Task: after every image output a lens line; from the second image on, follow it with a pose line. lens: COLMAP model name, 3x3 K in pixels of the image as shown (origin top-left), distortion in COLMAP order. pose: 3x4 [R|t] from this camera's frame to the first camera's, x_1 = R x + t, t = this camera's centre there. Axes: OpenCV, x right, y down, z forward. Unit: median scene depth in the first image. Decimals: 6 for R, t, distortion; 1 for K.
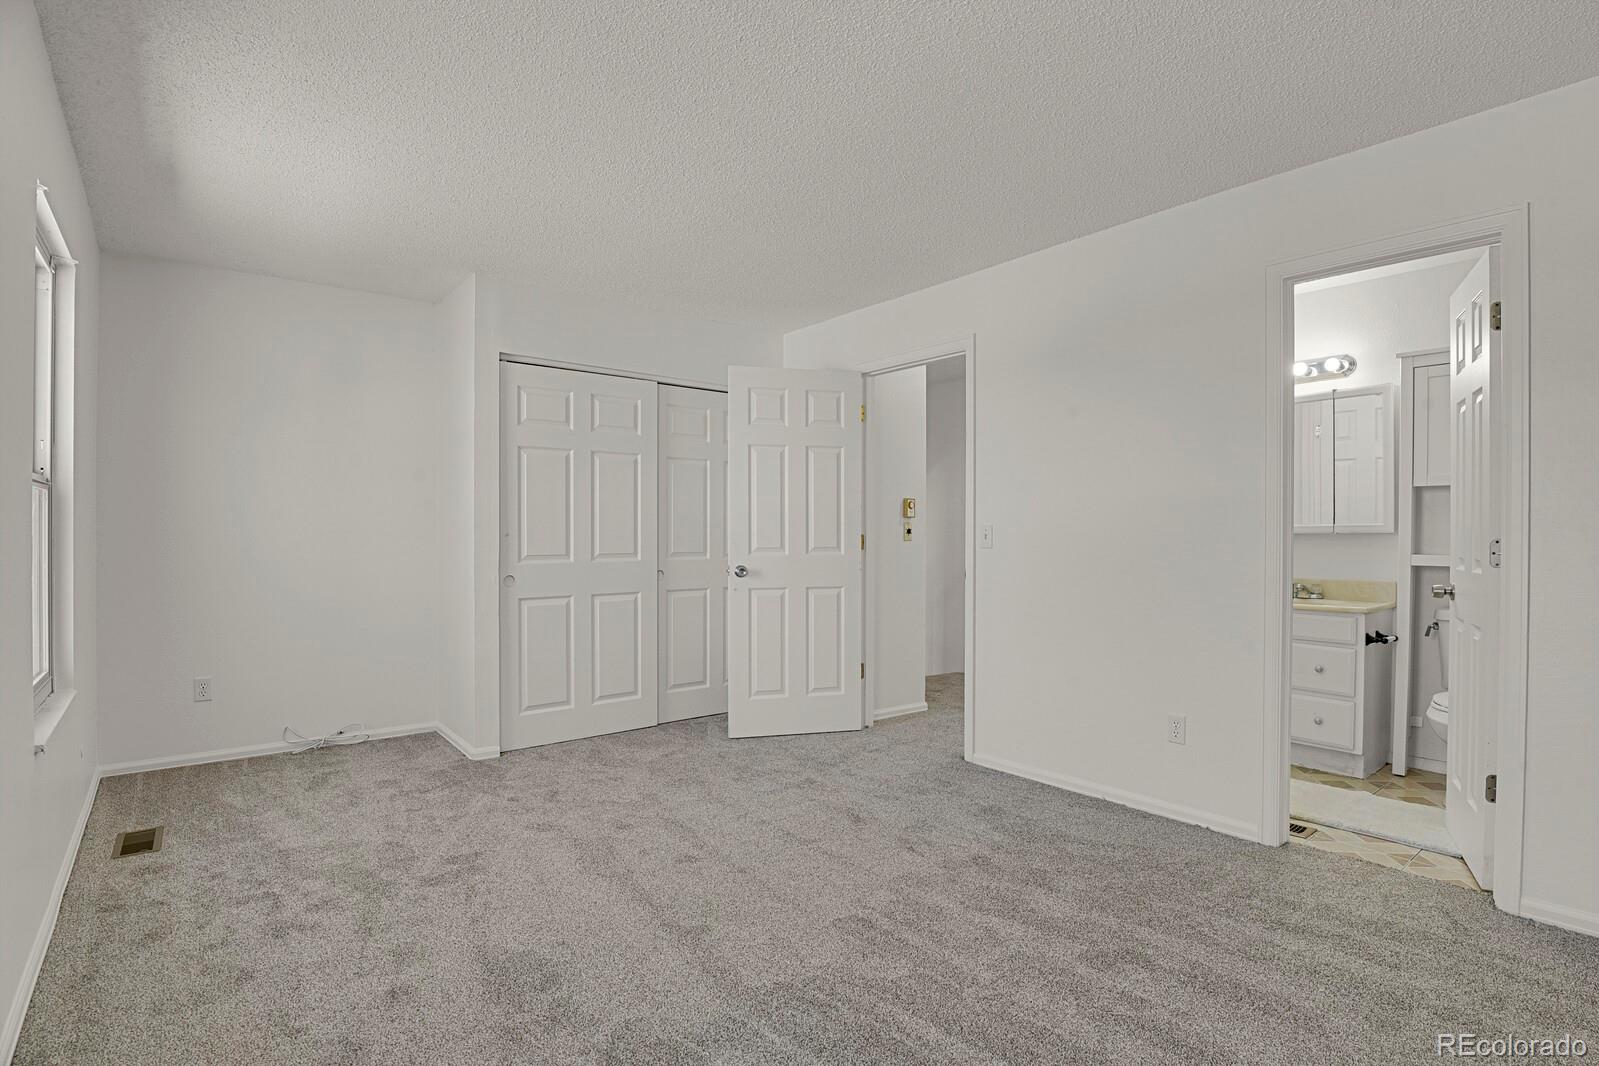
lens RADIAL K [[784.9, 0, 799.7], [0, 784.9, 538.7], [0, 0, 1]] dist [-0.021399, -0.005415]
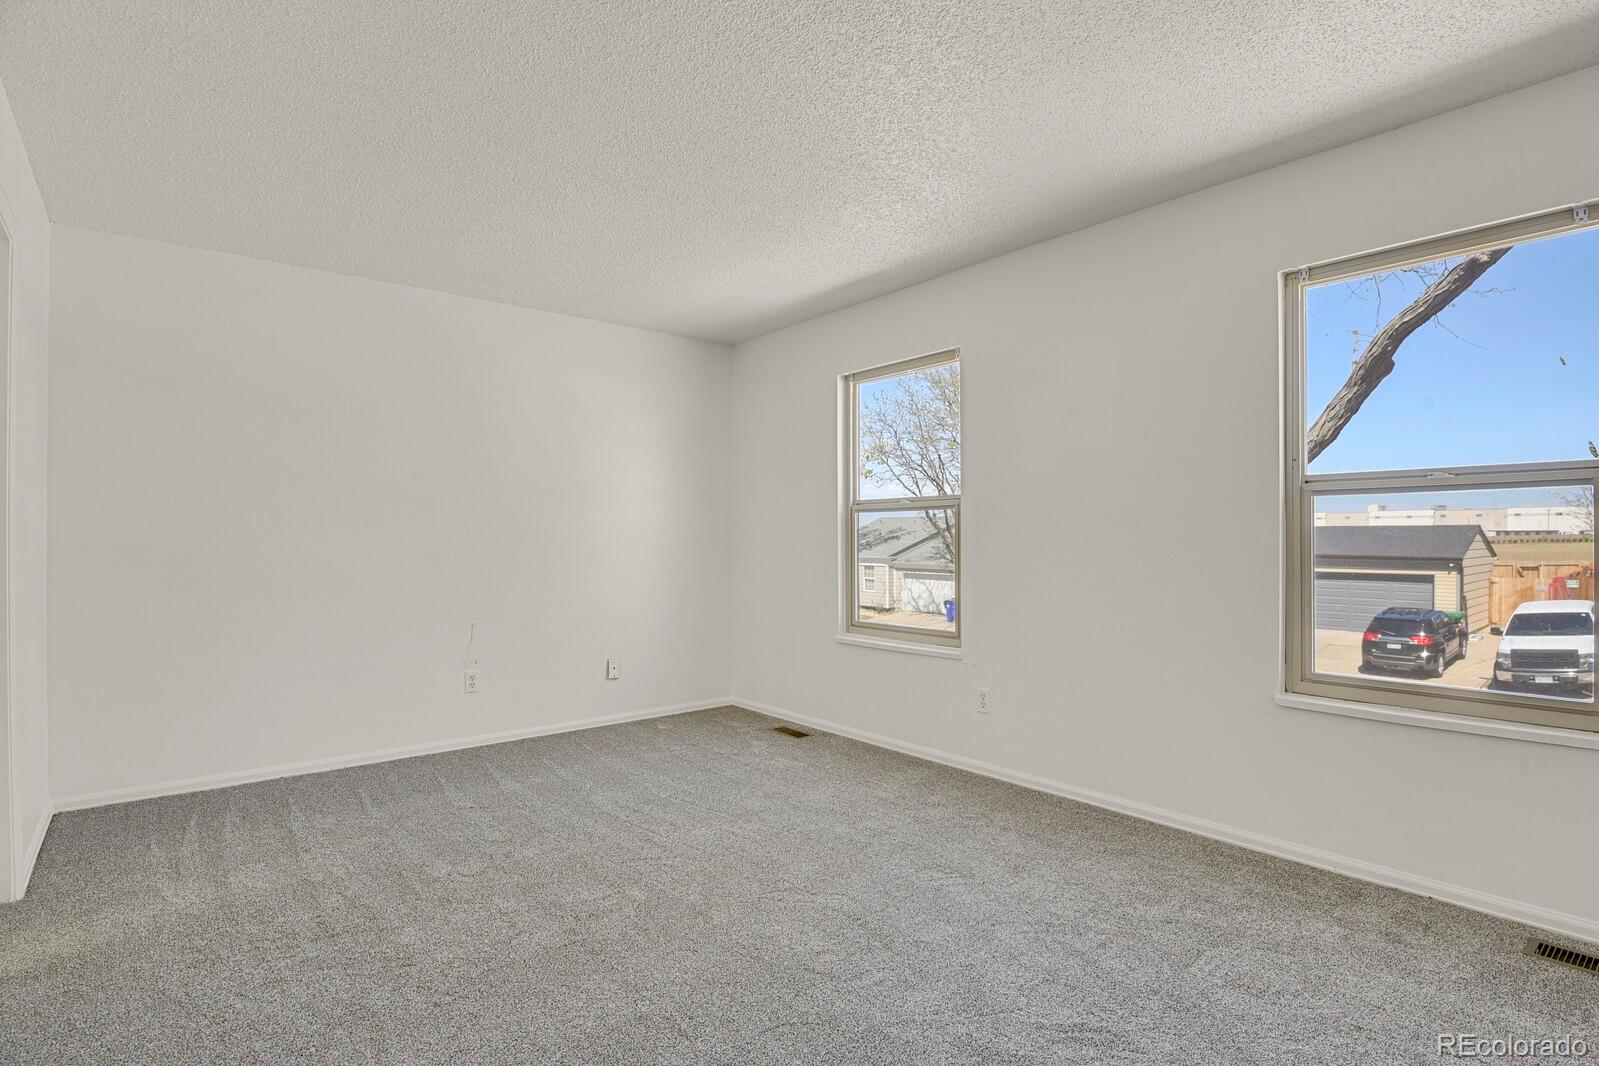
lens RADIAL K [[784.9, 0, 799.7], [0, 784.9, 538.7], [0, 0, 1]] dist [-0.021399, -0.005415]
pose [[-0.999429, -0.005752, -0.033282, -0.058262], [-0.006095, 0.999929, 0.010213, -0.011395], [0.033221, 0.010410, -0.999394, 1.248684]]
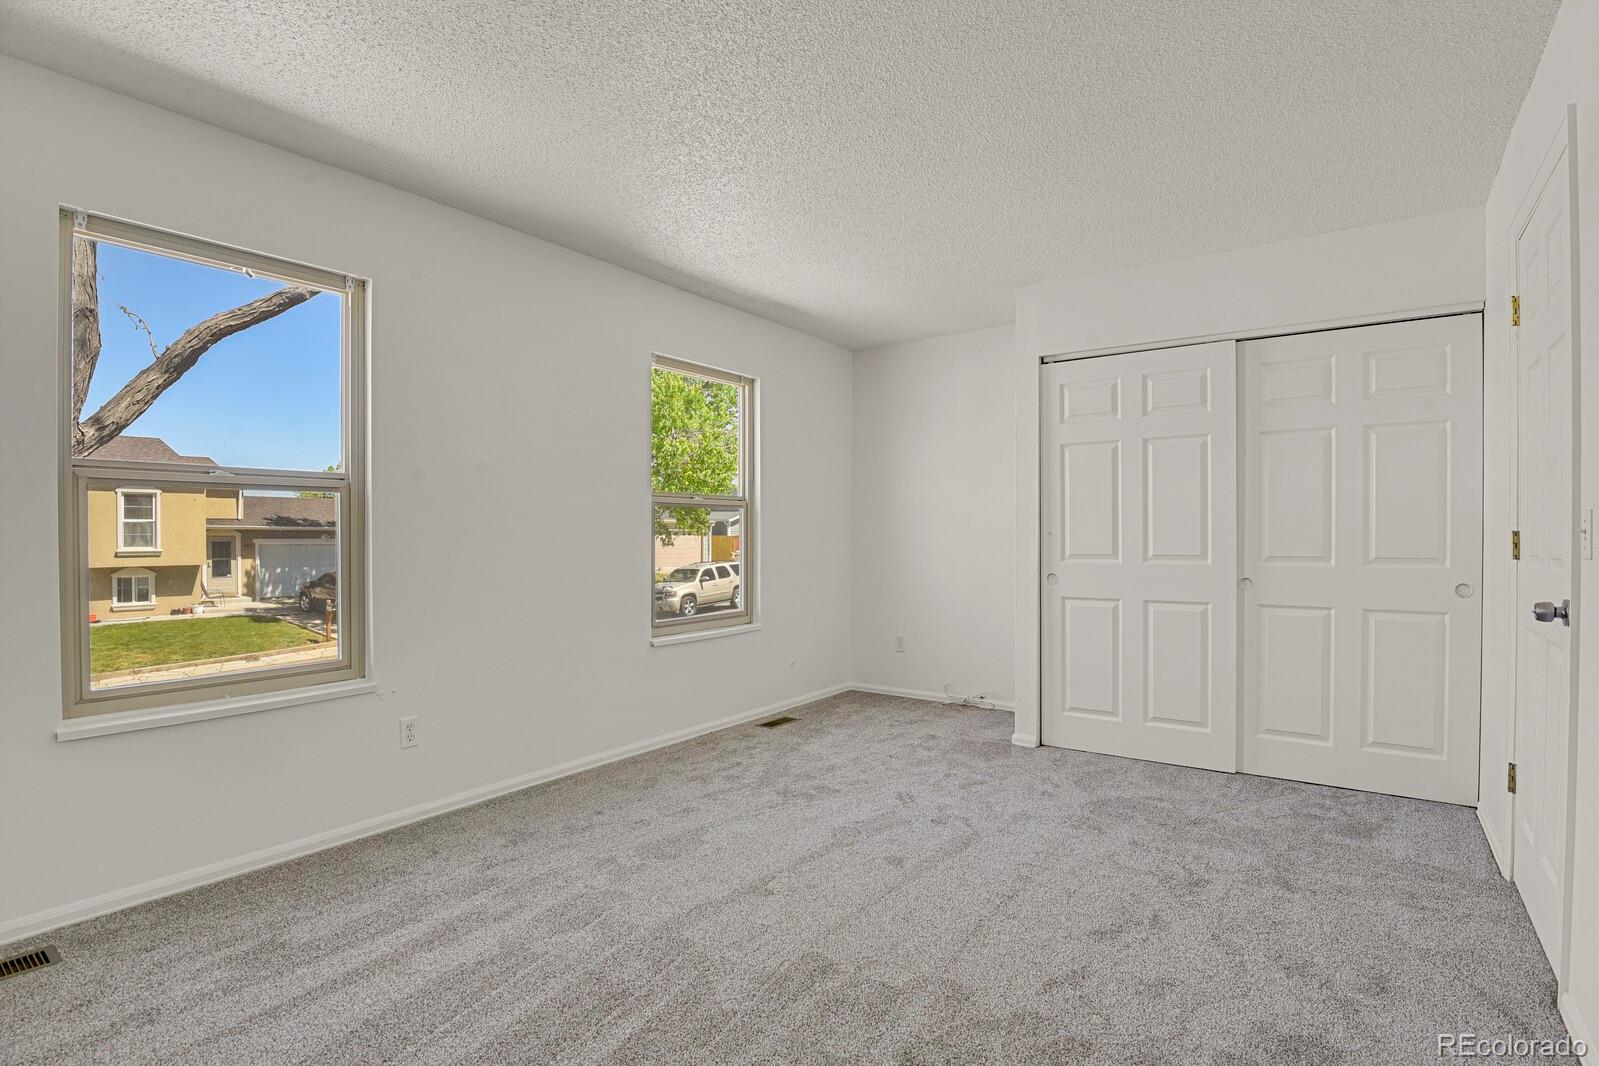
lens RADIAL K [[784.9, 0, 799.7], [0, 784.9, 538.7], [0, 0, 1]] dist [-0.021399, -0.005415]
pose [[0.264465, 0.005324, -0.964381, 0.556919], [-0.002233, 0.999985, 0.004908, -0.002534], [0.964393, 0.000855, 0.264473, 0.443394]]
